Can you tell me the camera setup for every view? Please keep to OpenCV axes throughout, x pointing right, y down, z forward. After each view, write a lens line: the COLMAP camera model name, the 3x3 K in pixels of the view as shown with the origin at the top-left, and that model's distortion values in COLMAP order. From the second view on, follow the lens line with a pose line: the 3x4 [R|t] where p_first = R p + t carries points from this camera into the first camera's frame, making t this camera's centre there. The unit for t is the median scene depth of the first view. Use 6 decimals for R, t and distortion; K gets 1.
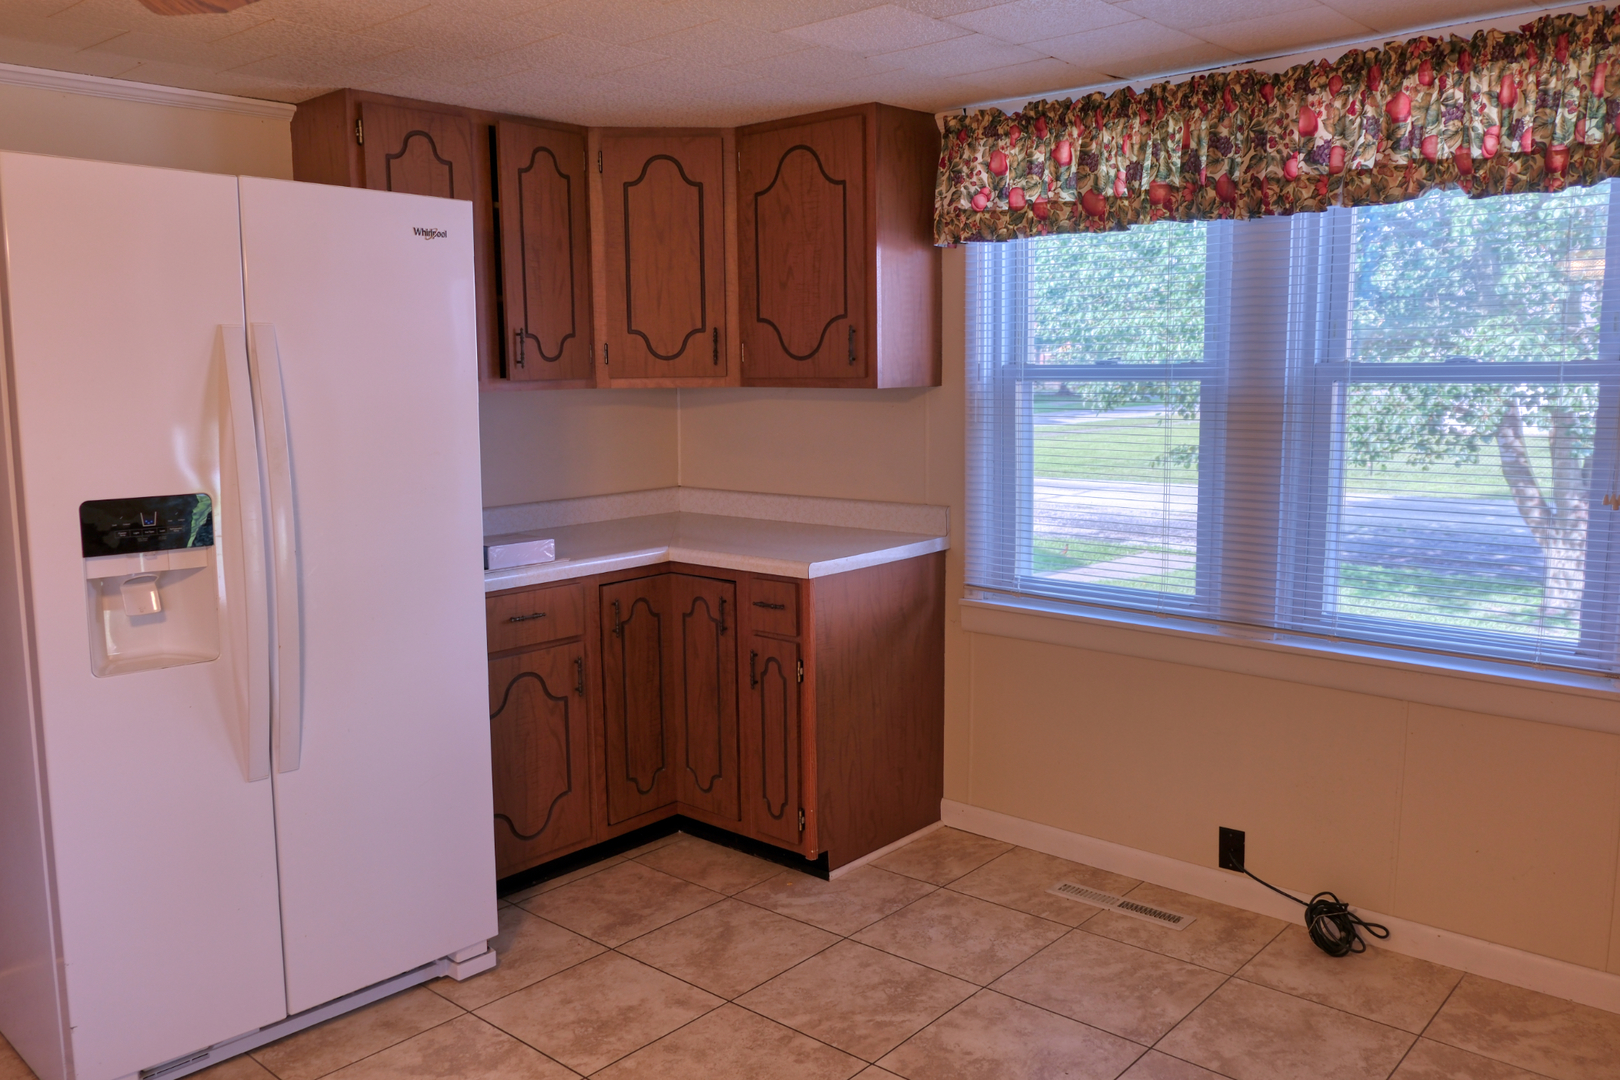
lens RADIAL K [[1250.4, 0, 813.2], [0, 1250.4, 542.6], [0, 0, 1]] dist [-0.048521, 0.036097]
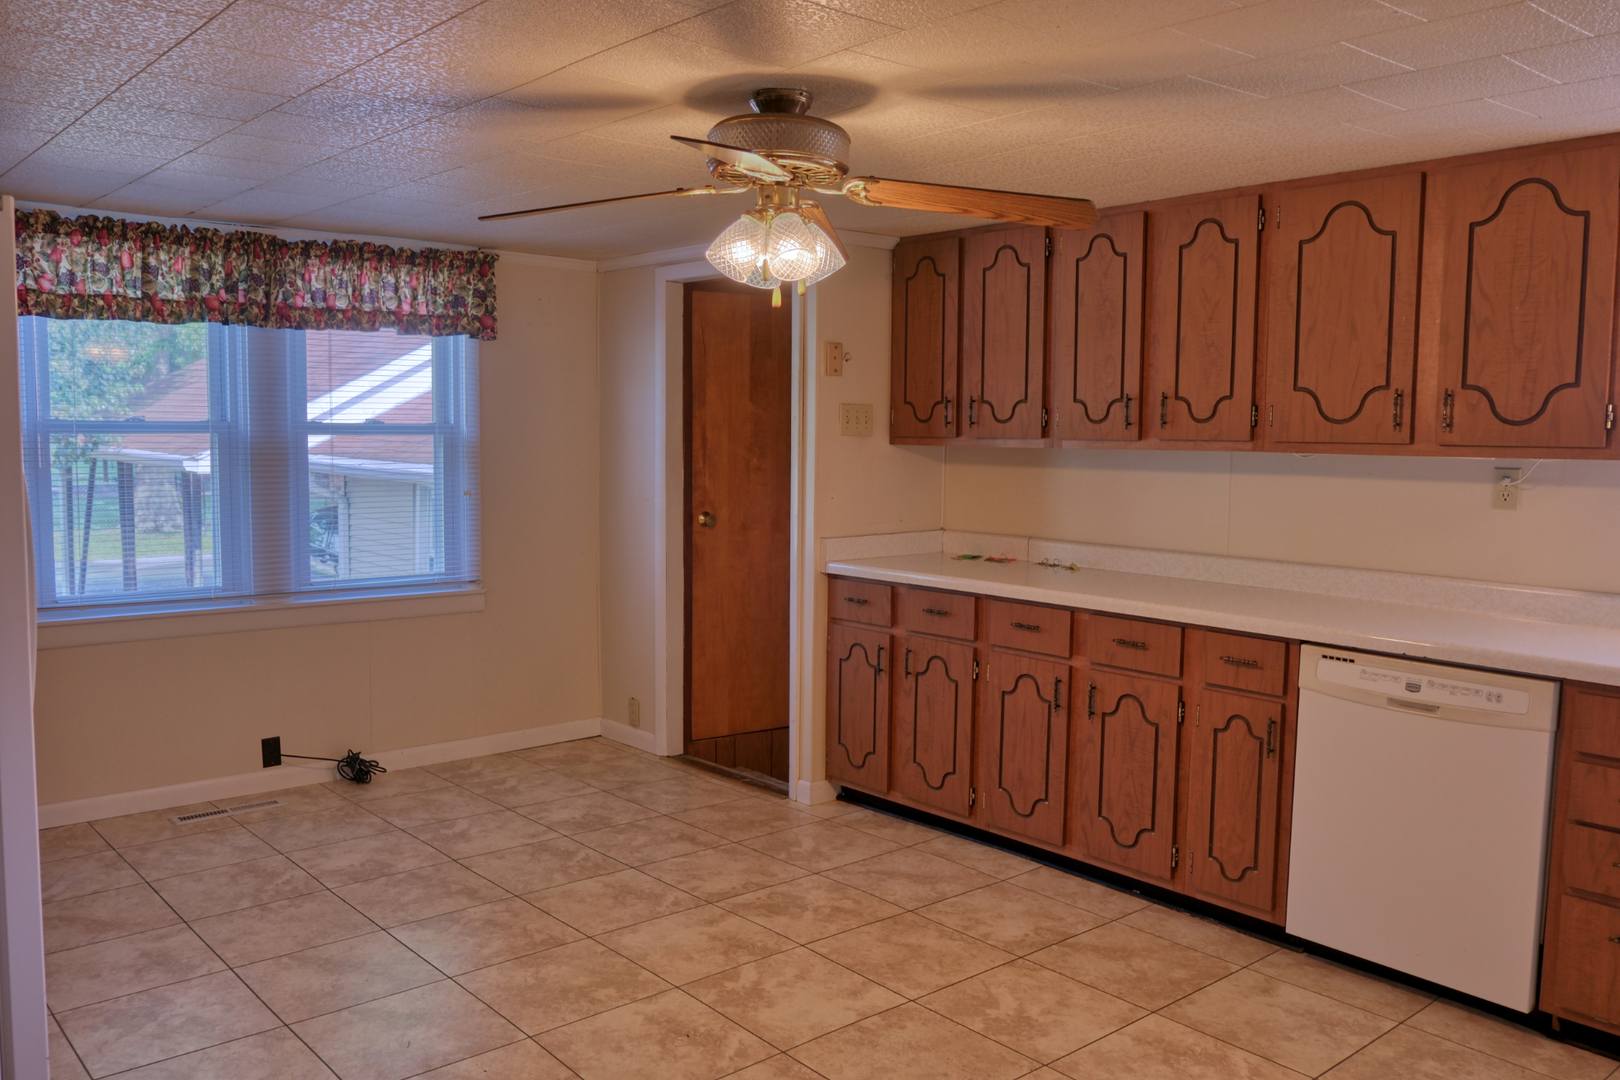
lens RADIAL K [[1297.9, 0, 788.8], [0, 1297.9, 541.5], [0, 0, 1]] dist [-0.048946, 0.038786]
pose [[0.145744, -0.070696, 0.986793, -1.094951], [0.129517, 0.990223, 0.051813, 0.001860], [-0.980808, 0.120255, 0.153475, 0.144367]]
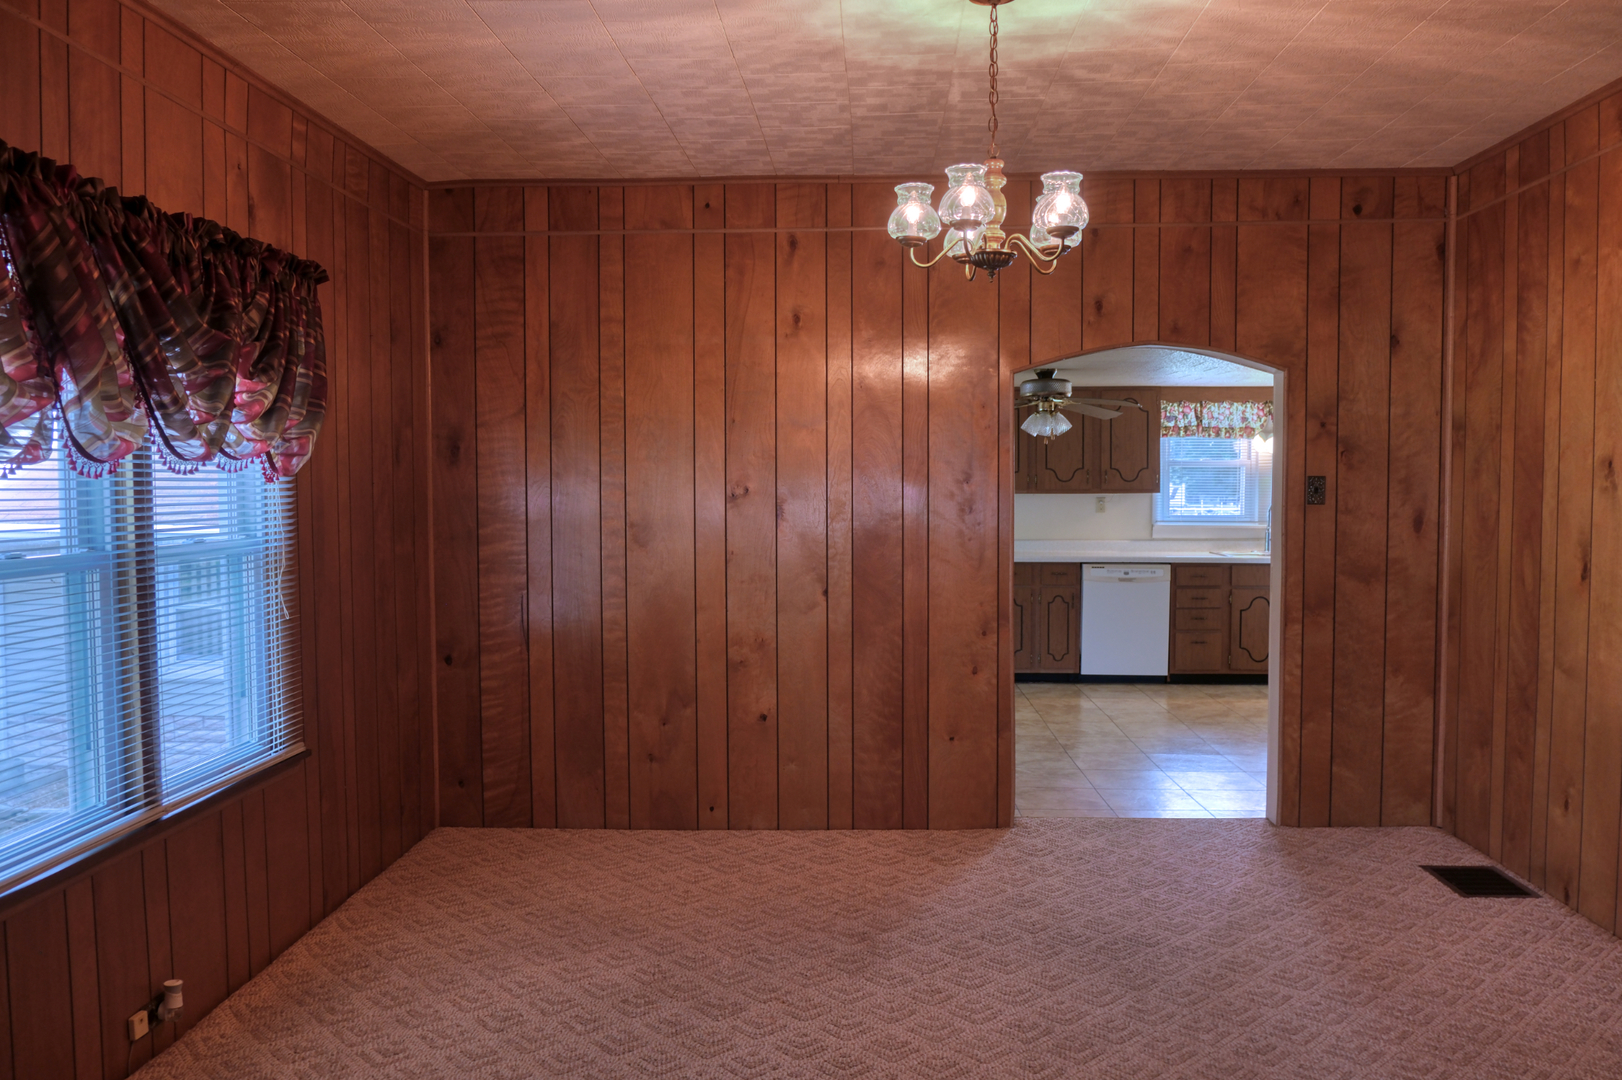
lens RADIAL K [[1279.5, 0, 809.4], [0, 1279.5, 545.9], [0, 0, 1]] dist [-0.035077, 0.034250]
pose [[-0.631611, -0.018781, 0.775058, -1.813136], [0.126338, 0.983850, 0.126796, -0.283405], [-0.764923, 0.178005, -0.619038, 2.133922]]
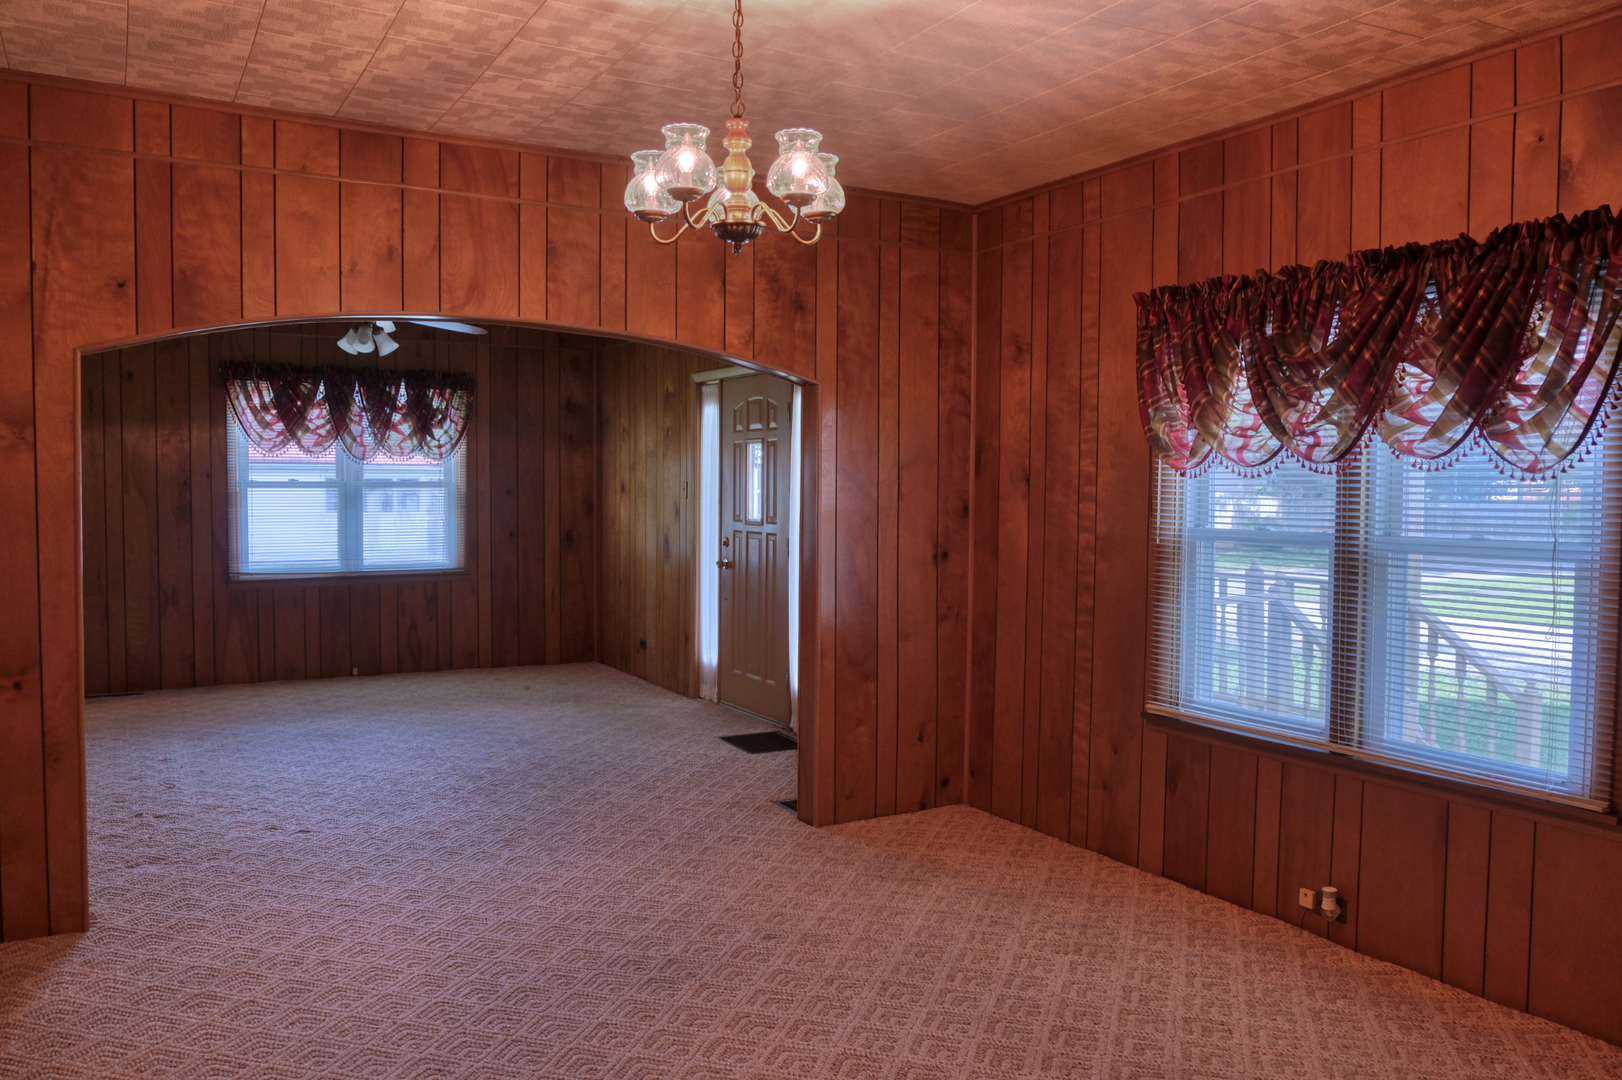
lens RADIAL K [[1251.9, 0, 814.2], [0, 1251.9, 542.6], [0, 0, 1]] dist [-0.048521, 0.036097]
pose [[0.943982, 0.036194, -0.328007, -0.778428], [-0.068680, 0.993750, -0.087999, -0.070351], [0.322772, 0.105597, 0.940568, 0.559750]]
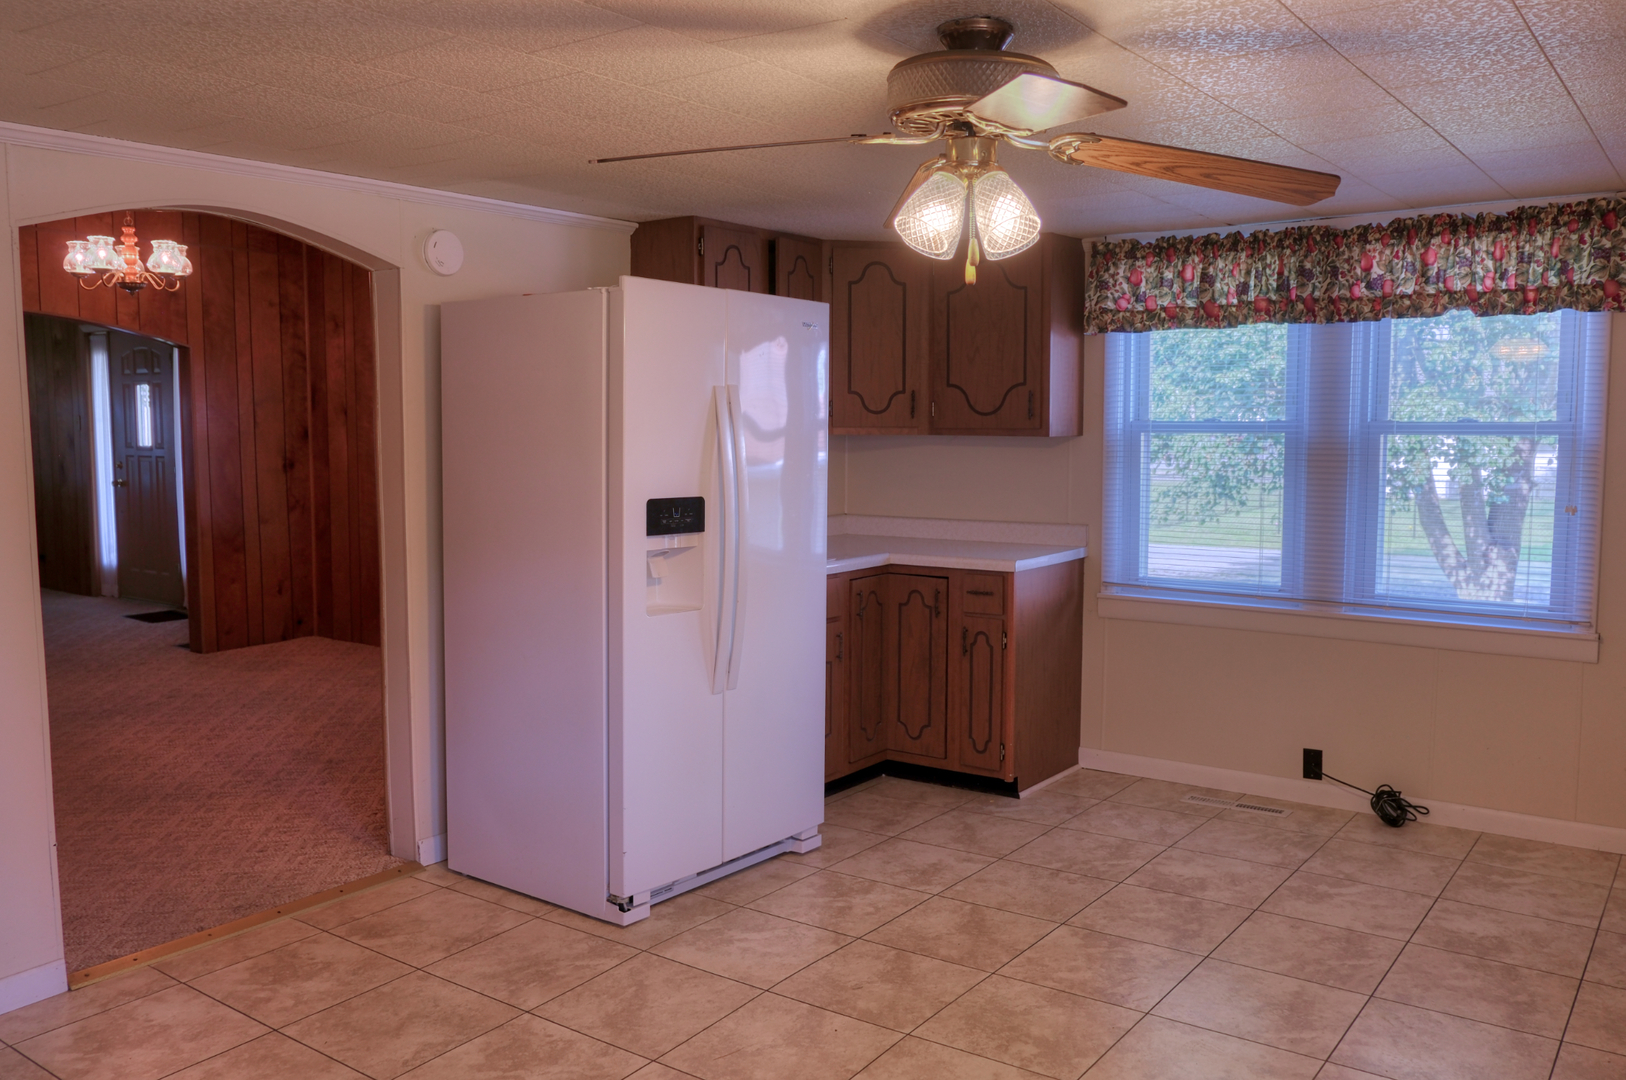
lens RADIAL K [[1315.6, 0, 813.0], [0, 1315.6, 530.6], [0, 0, 1]] dist [-0.048287, 0.040588]
pose [[0.995485, 0.003353, 0.094858, -0.382028], [0.002320, 0.998217, -0.059641, 0.072580], [-0.094889, 0.059591, 0.993703, -0.450047]]
